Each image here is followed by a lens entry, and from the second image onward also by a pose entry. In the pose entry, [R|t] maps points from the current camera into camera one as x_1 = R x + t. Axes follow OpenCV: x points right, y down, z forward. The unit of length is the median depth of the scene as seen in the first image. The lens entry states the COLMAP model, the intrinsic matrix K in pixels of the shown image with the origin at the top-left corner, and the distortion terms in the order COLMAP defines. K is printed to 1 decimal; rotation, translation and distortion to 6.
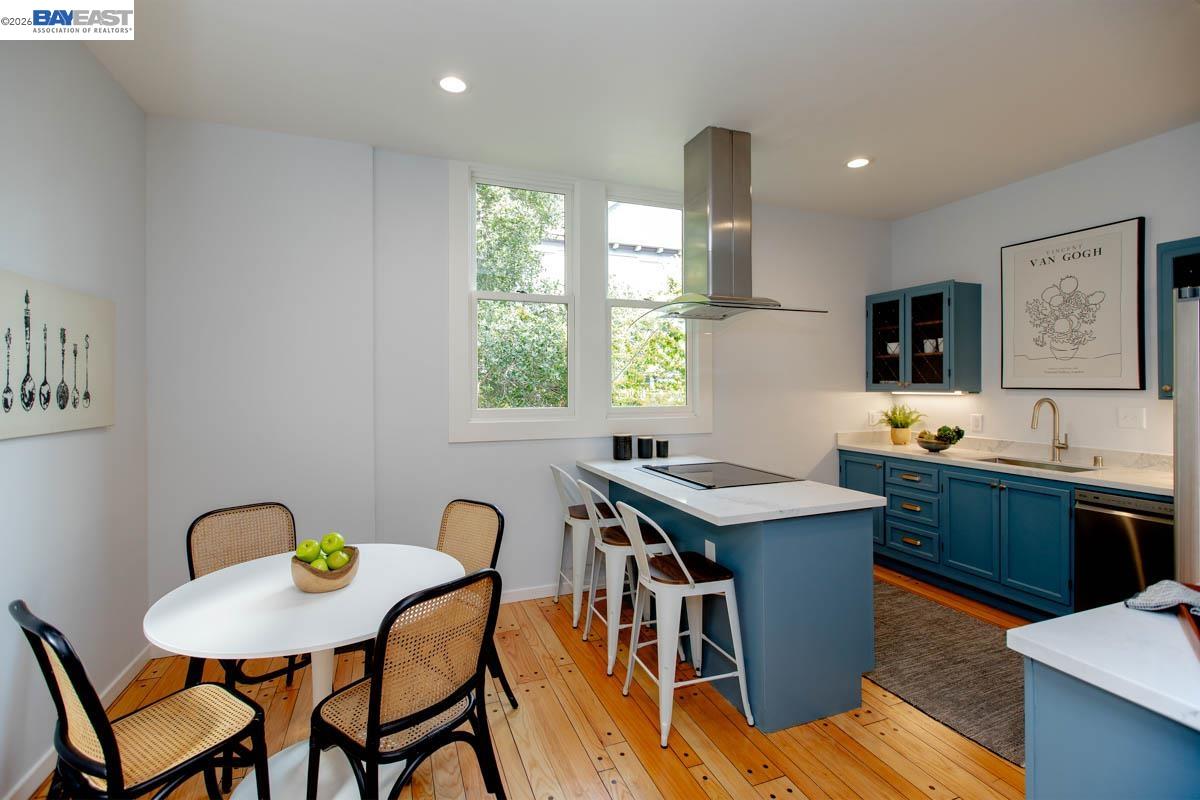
lens RADIAL K [[534.0, 0, 596.7], [0, 534.0, 390.5], [0, 0, 1]] dist [0.001077, -0.000114]
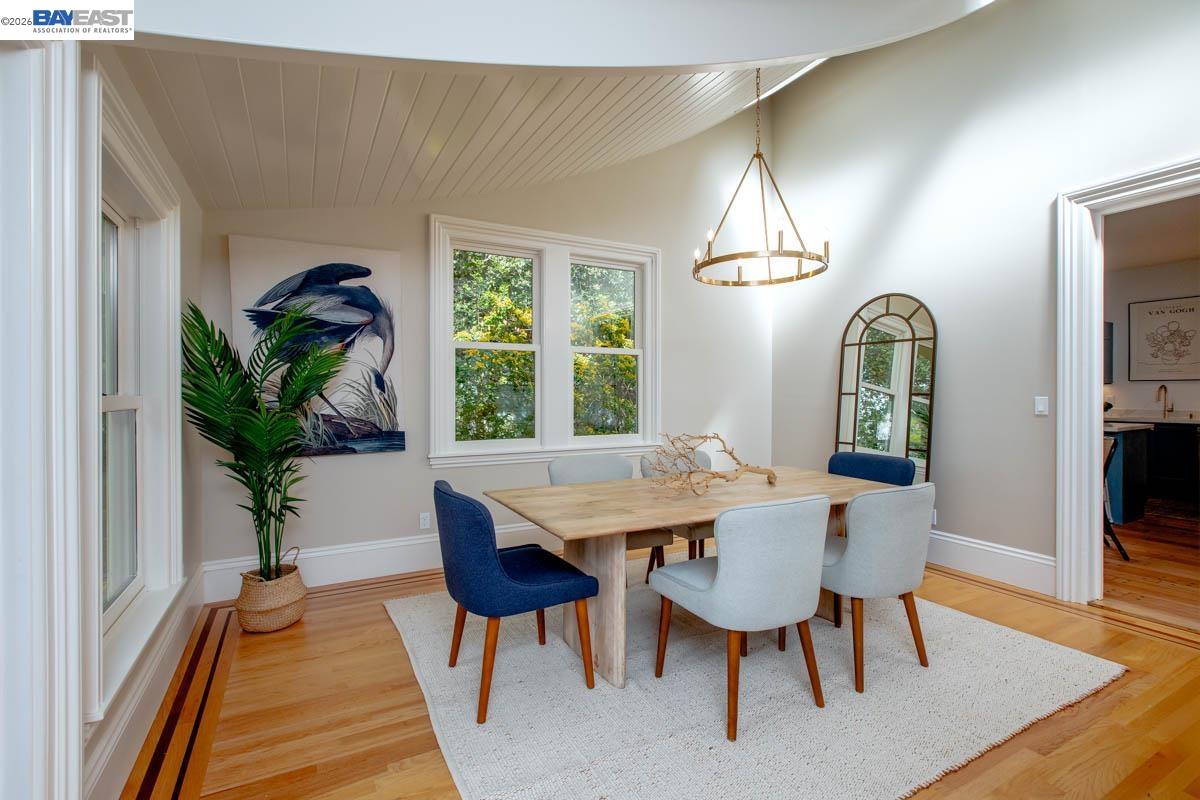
lens RADIAL K [[537.9, 0, 596.5], [0, 537.9, 397.8], [0, 0, 1]] dist [0.002521, 0.000221]
pose [[0.991147, 0.000258, 0.132767, -1.327636], [0.000006, 0.999998, -0.001987, 0.059825], [-0.132767, 0.001971, 0.991145, -0.600335]]
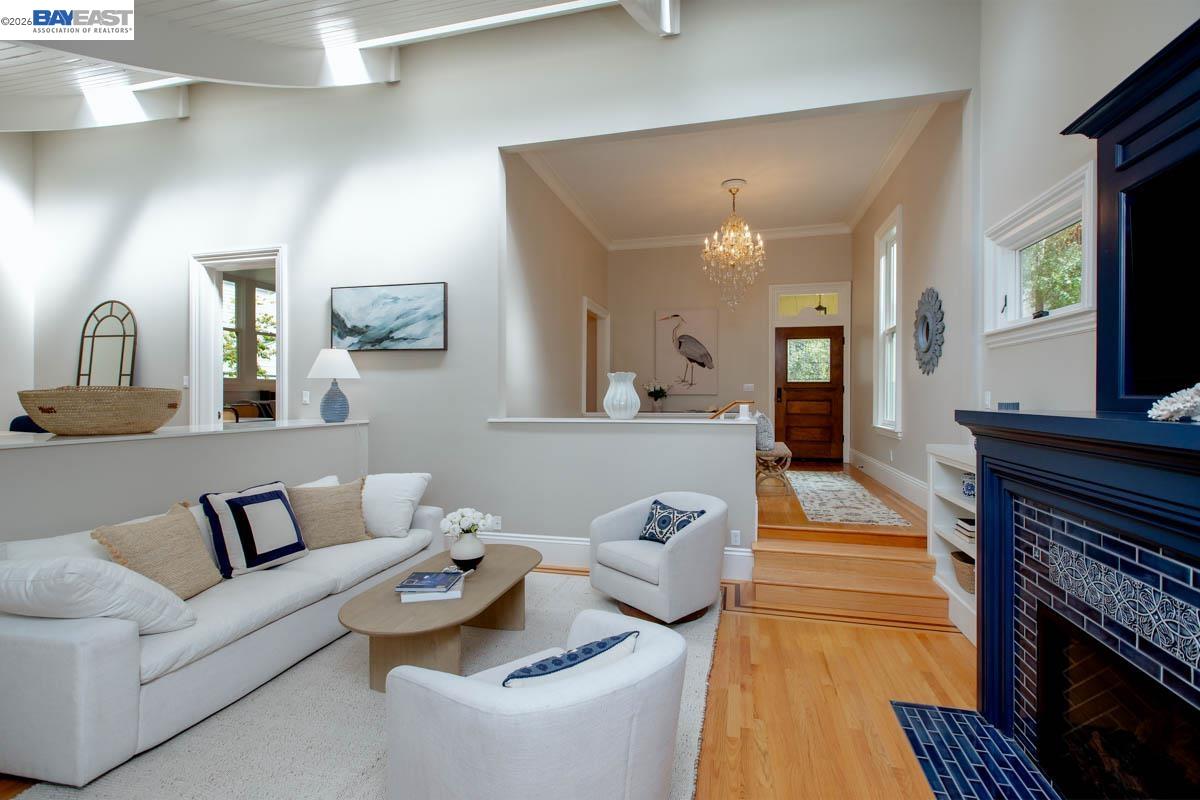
lens RADIAL K [[534.0, 0, 596.7], [0, 534.0, 390.5], [0, 0, 1]] dist [0.001077, -0.000114]
pose [[0.580792, 0.007339, 0.814019, -1.002987], [0.003973, 0.999922, -0.011850, 0.116325], [-0.814042, 0.010116, 0.580718, -1.544591]]
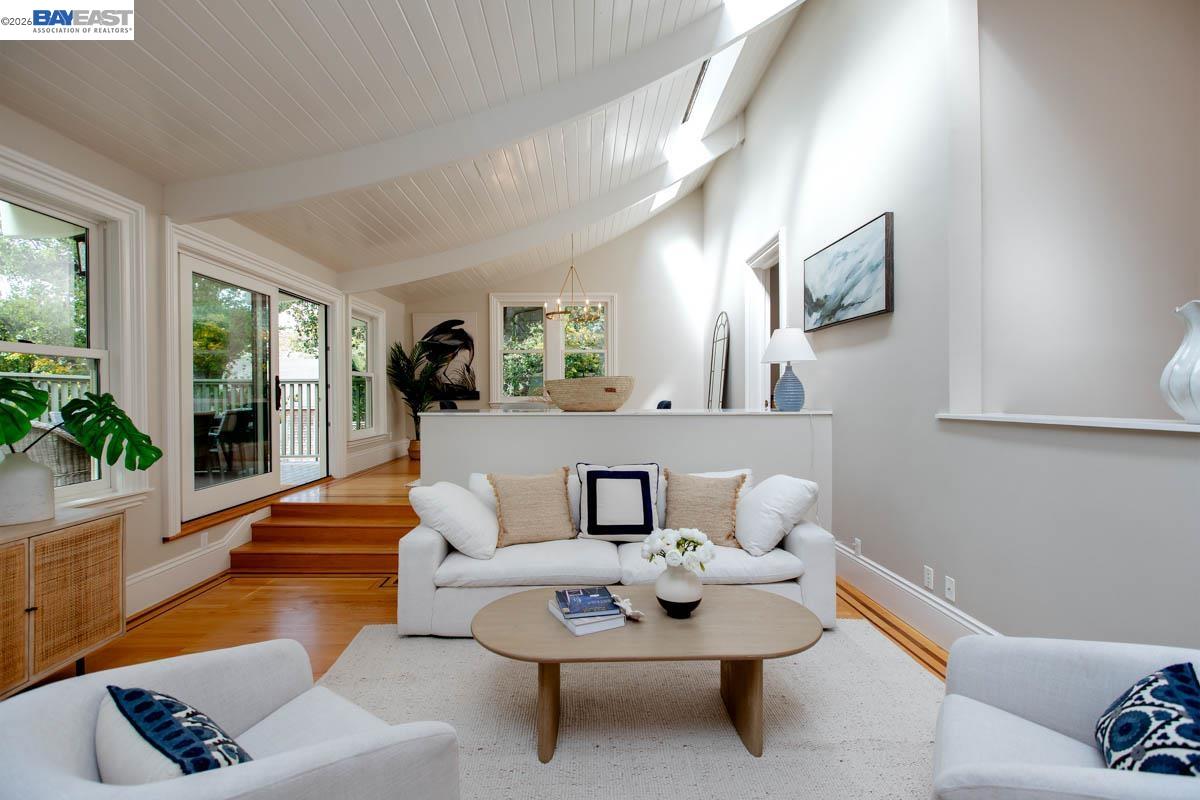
lens RADIAL K [[534.1, 0, 612.6], [0, 534.1, 393.5], [0, 0, 1]] dist [0.001137, -0.000066]
pose [[0.950894, -0.003823, -0.309493, -0.355148], [0.002075, 0.999980, -0.005979, 0.141724], [0.309509, 0.005044, 0.950883, -1.485434]]
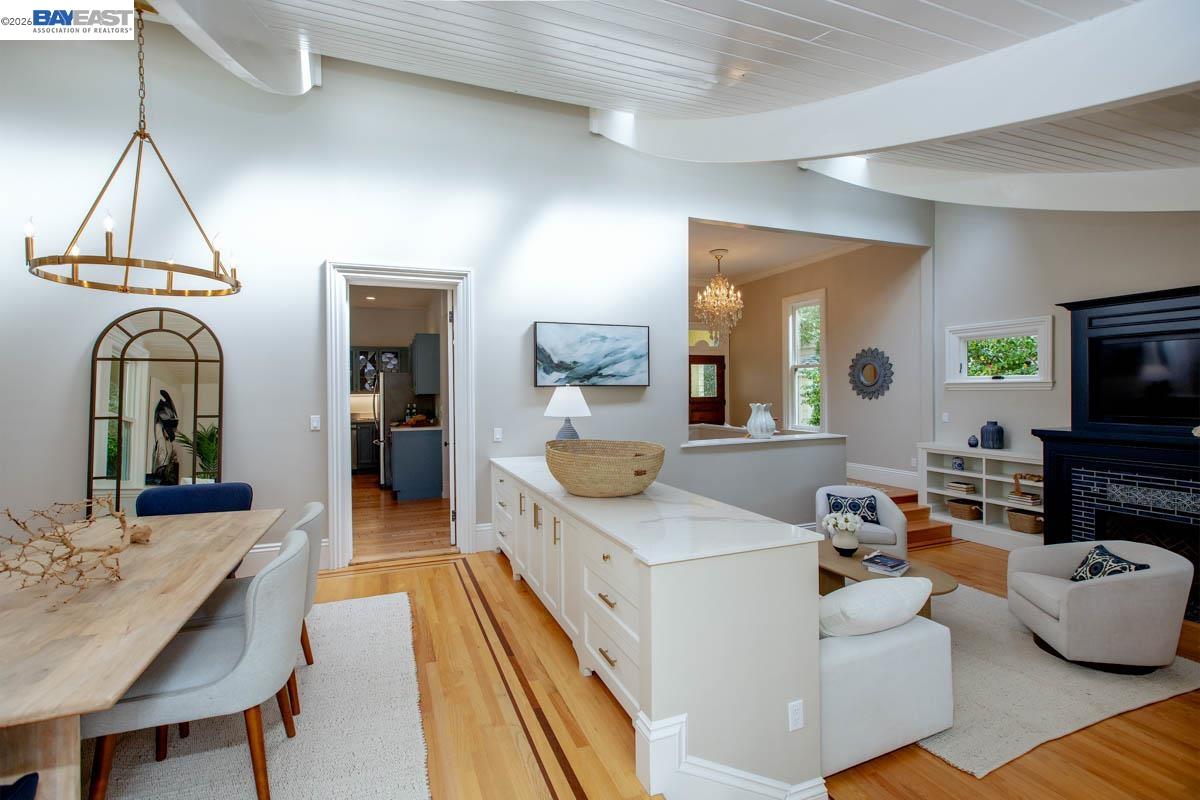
lens RADIAL K [[535.1, 0, 583.0], [0, 535.1, 395.1], [0, 0, 1]] dist [-0.002355, -0.000191]
pose [[0.007461, -0.008733, 0.999934, -1.596853], [0.018142, 0.999798, 0.008597, 0.014147], [-0.999808, 0.018077, 0.007618, -0.381708]]
